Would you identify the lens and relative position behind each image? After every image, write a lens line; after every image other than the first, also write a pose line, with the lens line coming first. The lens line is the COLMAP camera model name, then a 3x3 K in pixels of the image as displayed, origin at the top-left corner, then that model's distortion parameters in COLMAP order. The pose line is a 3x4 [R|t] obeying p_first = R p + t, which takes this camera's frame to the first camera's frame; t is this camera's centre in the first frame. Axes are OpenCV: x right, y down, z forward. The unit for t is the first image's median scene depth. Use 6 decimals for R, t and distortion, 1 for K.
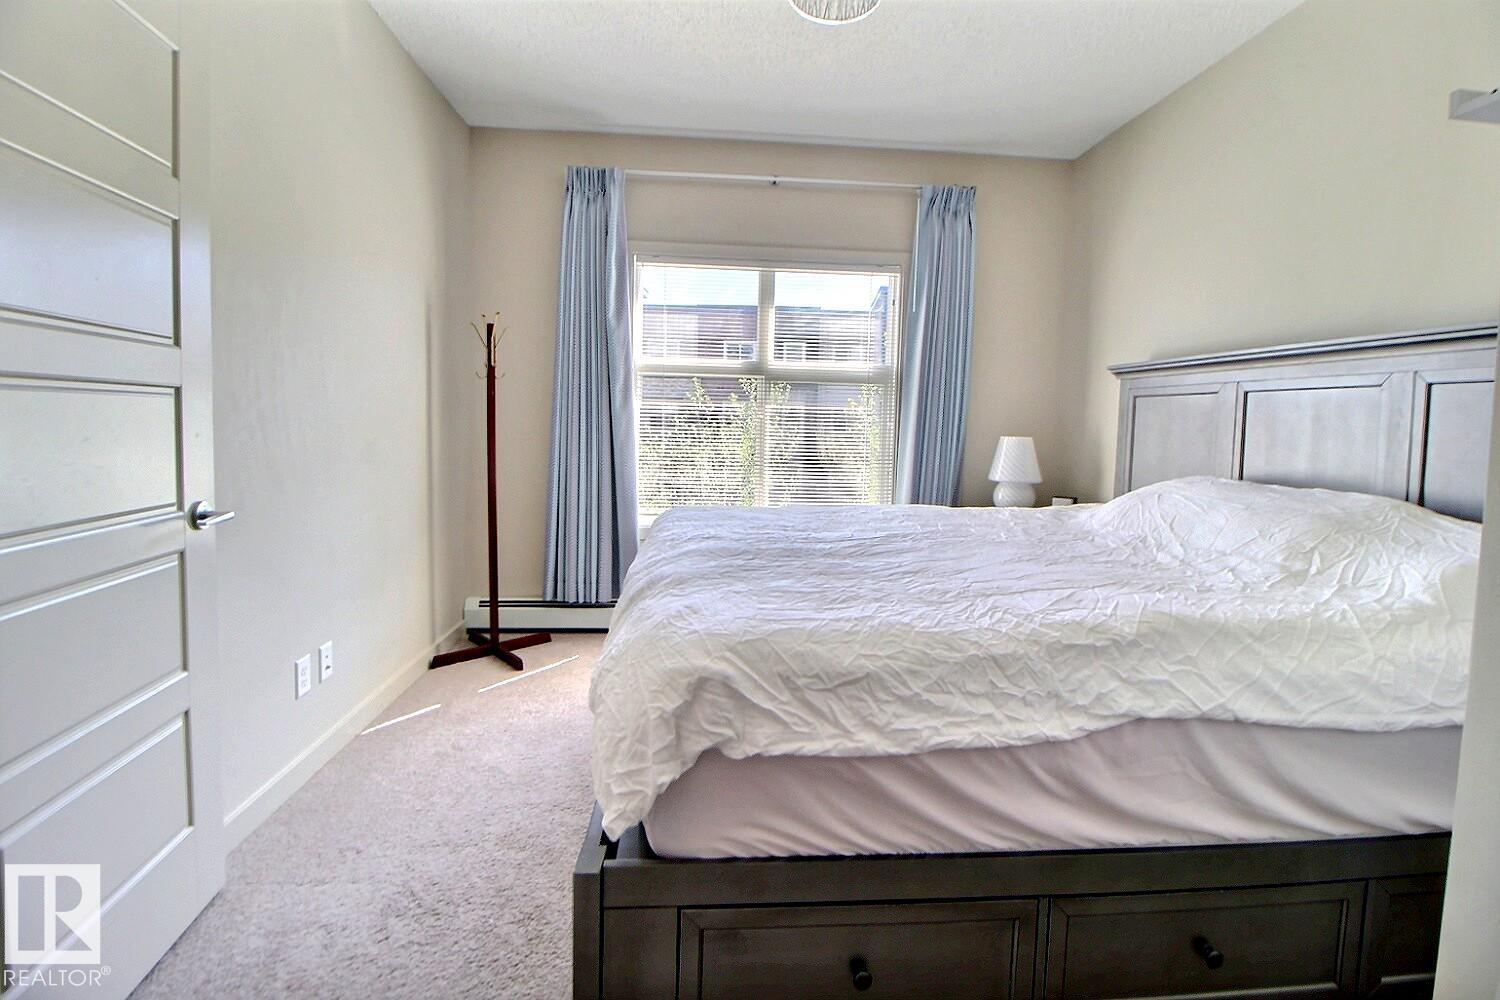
lens RADIAL K [[675.4, 0, 746.8], [0, 675.4, 465.8], [0, 0, 1]] dist [0.012751, -0.017597]
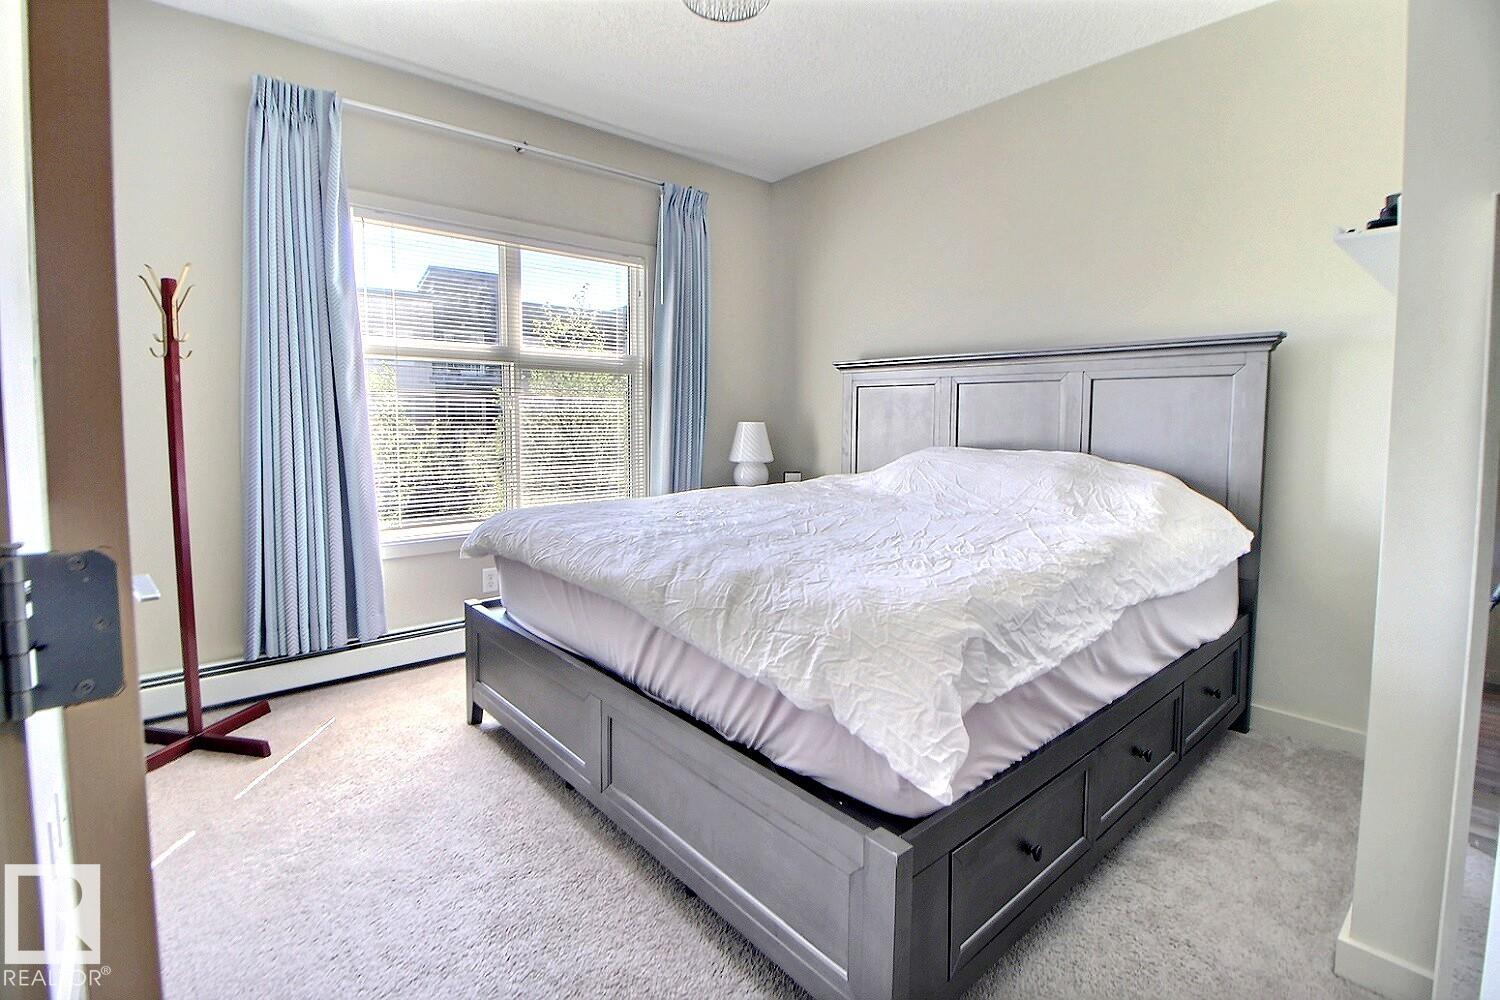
lens RADIAL K [[675.4, 0, 746.8], [0, 675.4, 465.8], [0, 0, 1]] dist [0.012751, -0.017597]
pose [[0.813629, -0.064201, 0.577829, -0.281233], [0.054821, 0.997928, 0.033684, -0.008676], [-0.578795, 0.004271, 0.815462, 0.084290]]
